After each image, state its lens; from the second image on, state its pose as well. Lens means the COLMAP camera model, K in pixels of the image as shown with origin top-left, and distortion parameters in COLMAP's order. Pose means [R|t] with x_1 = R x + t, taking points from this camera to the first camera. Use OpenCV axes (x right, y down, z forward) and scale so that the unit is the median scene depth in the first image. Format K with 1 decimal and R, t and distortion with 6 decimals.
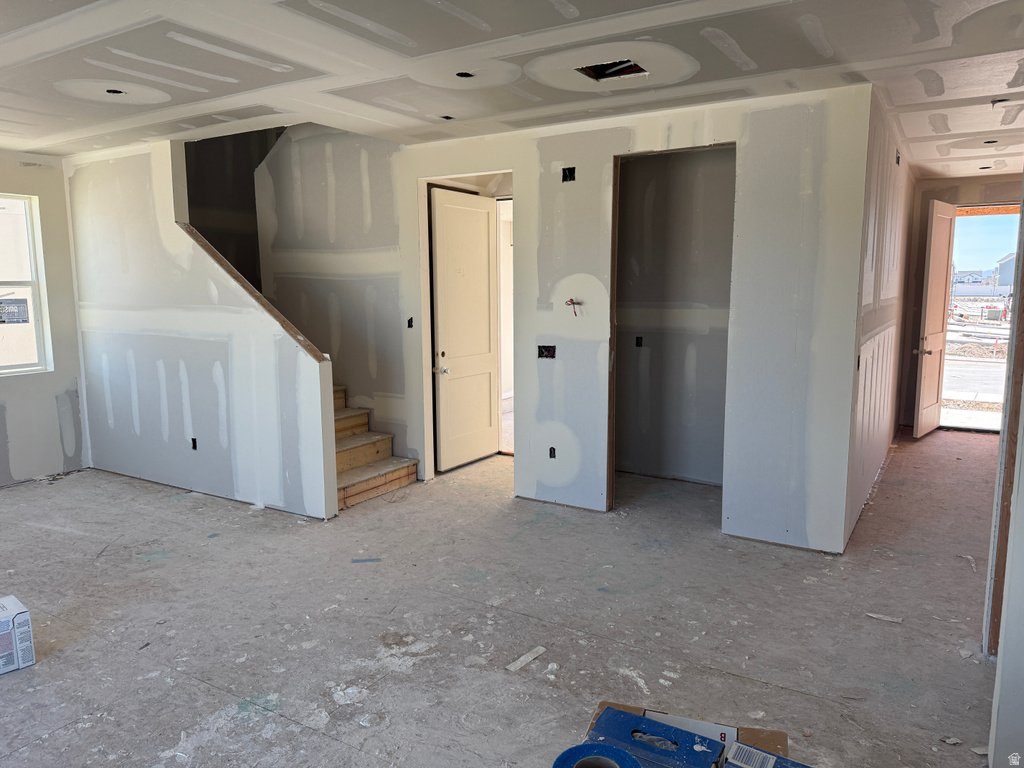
lens RADIAL K [[721.6, 0, 512.0], [0, 721.6, 384.0], [0, 0, 1]] dist [0.154615, -0.231481]
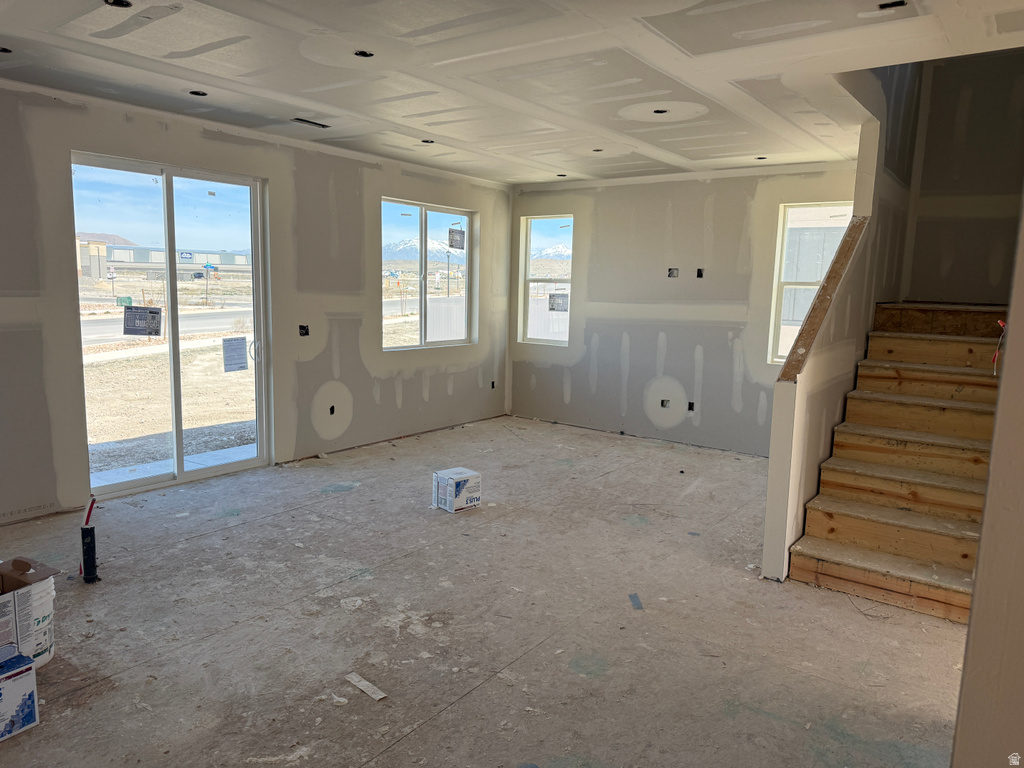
lens RADIAL K [[721.6, 0, 512.0], [0, 721.6, 384.0], [0, 0, 1]] dist [0.154615, -0.231481]
pose [[-0.094190, 0.143135, -0.985211, 0.557991], [-0.161036, 0.974388, 0.156959, -0.106915], [0.982444, 0.173438, -0.068727, 0.775046]]
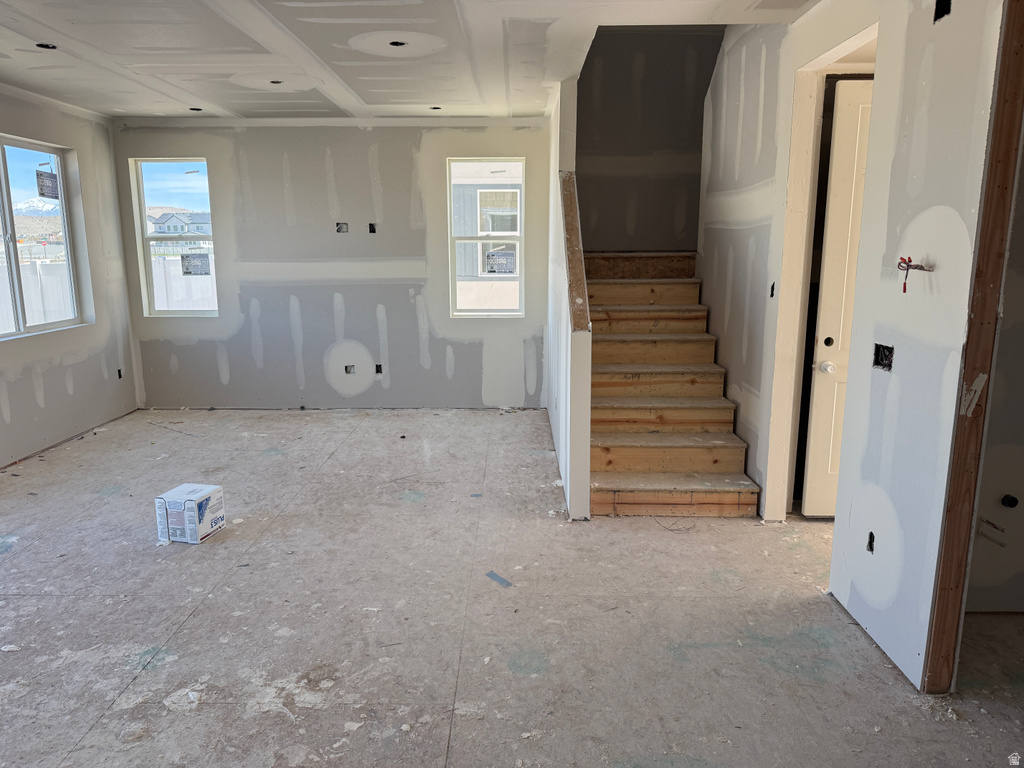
lens RADIAL K [[725.2, 0, 504.6], [0, 725.2, 380.5], [0, 0, 1]] dist [0.132615, -0.188015]
pose [[0.506256, 0.162758, -0.846885, 0.402807], [-0.117156, 0.985905, 0.119441, -0.064716], [0.854388, 0.038750, 0.518189, 0.513664]]
